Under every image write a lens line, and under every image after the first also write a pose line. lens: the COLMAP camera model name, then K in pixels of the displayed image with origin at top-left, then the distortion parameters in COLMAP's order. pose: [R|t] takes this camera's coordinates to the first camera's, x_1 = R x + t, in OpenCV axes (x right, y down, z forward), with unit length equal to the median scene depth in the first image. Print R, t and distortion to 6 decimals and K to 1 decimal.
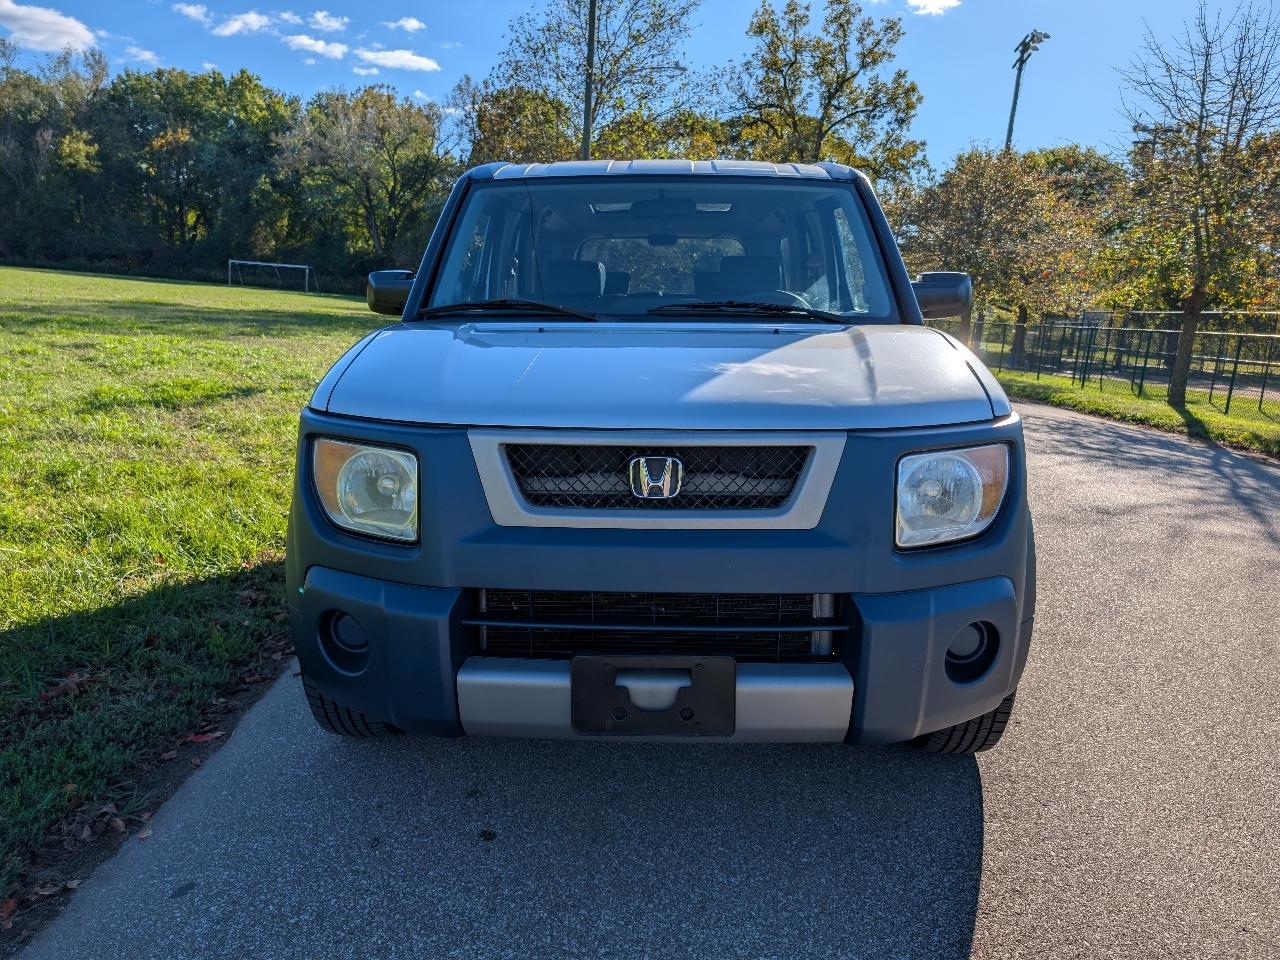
lens RADIAL K [[929.6, 0, 636.9], [0, 929.6, 465.8], [0, 0, 1]] dist [0.017086, -0.014105]
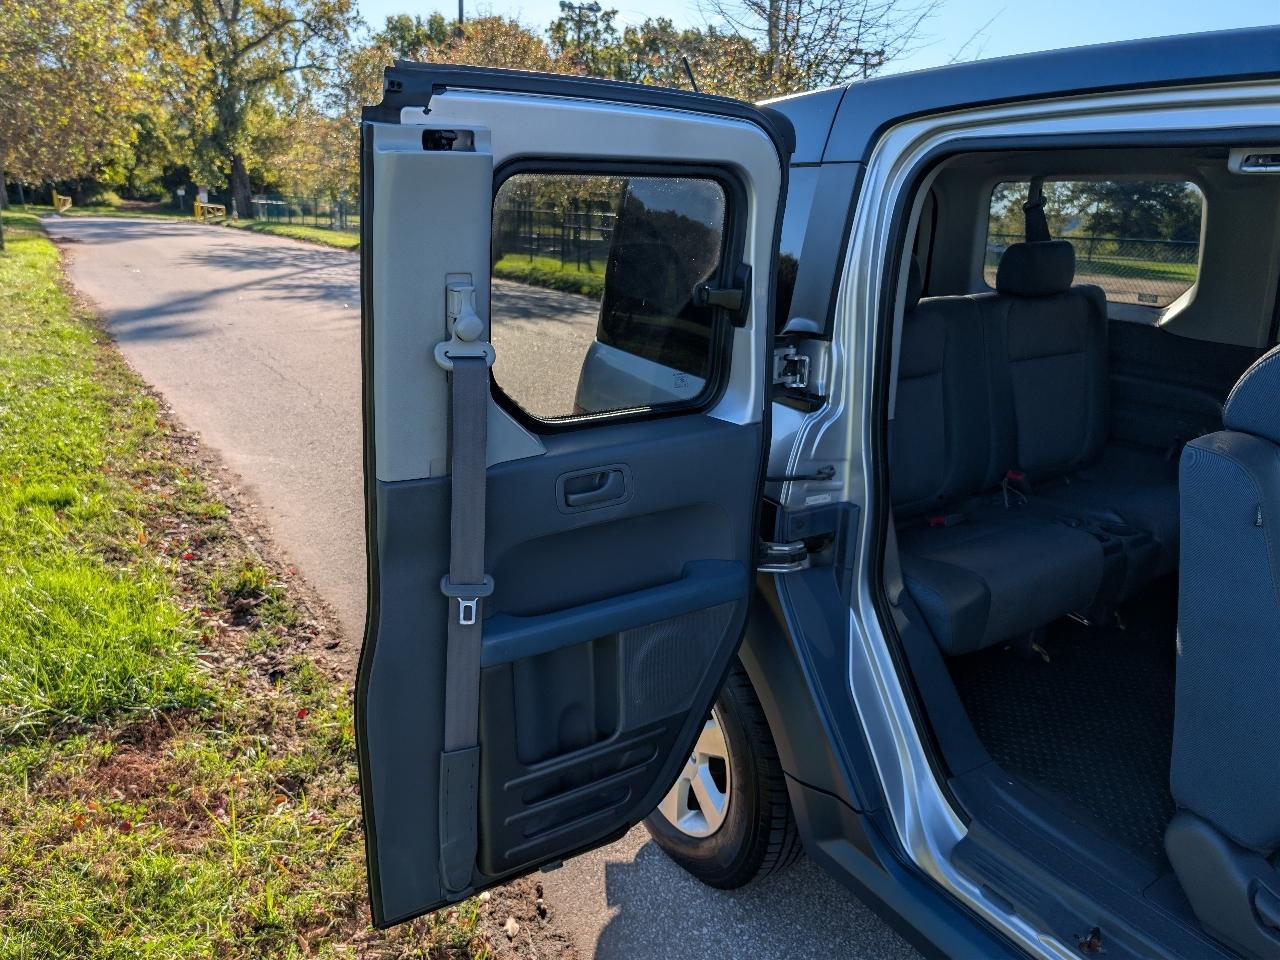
lens RADIAL K [[929.6, 0, 642.8], [0, 929.6, 473.2], [0, 0, 1]] dist [0.017086, -0.014105]
pose [[0.828108, -0.178008, 0.531554, -0.456756], [0.103801, 0.980537, 0.166653, -0.248980], [-0.550874, -0.082830, 0.830468, 0.851934]]
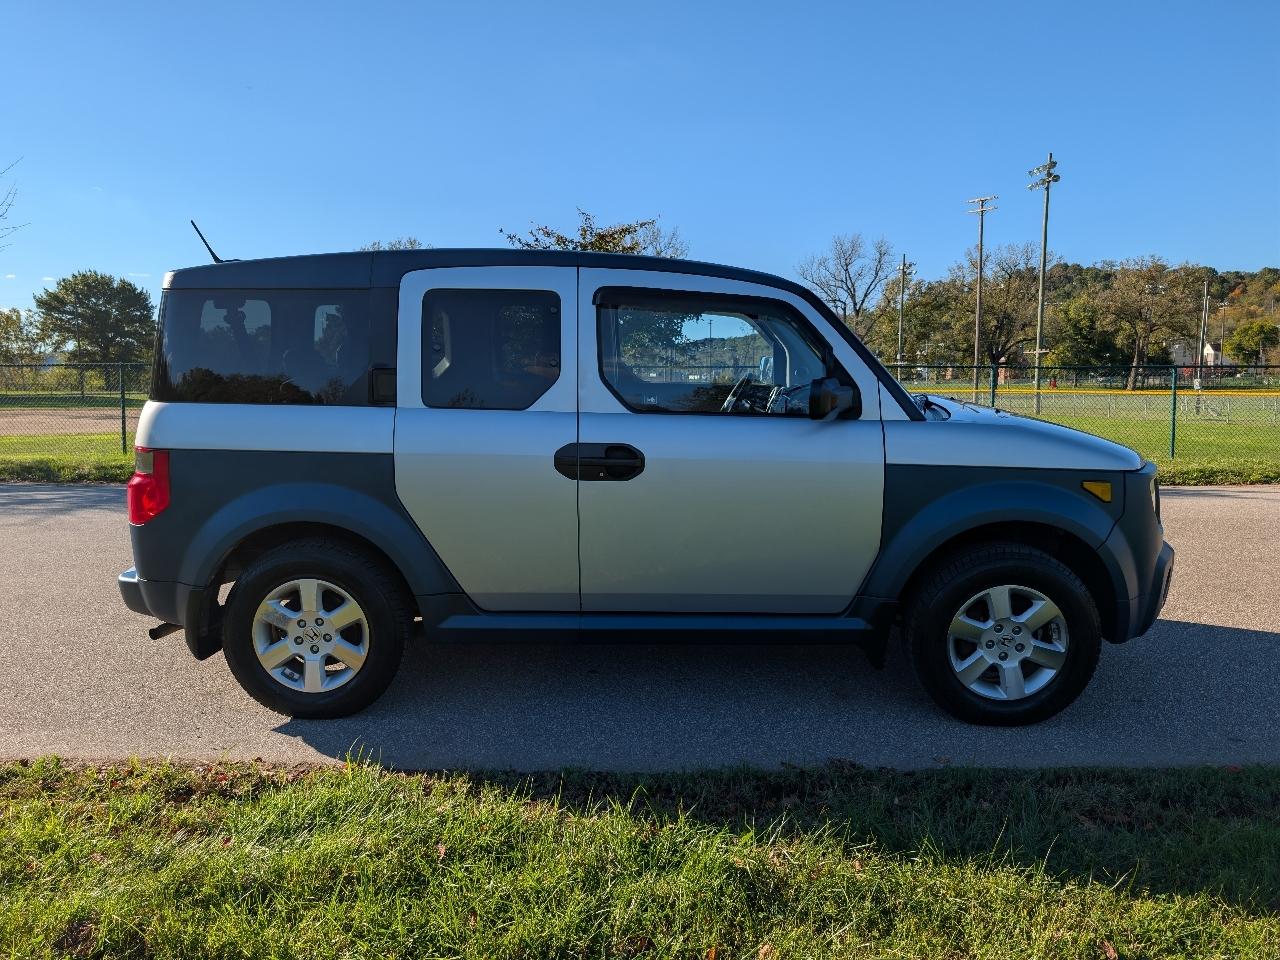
lens RADIAL K [[929.6, 0, 631.5], [0, 929.6, 449.9], [0, 0, 1]] dist [0.017086, -0.014105]
pose [[-0.006703, -0.147318, 0.989066, -1.011039], [0.166597, 0.975101, 0.146367, -0.249541], [-0.986002, 0.165757, 0.018007, 0.944547]]
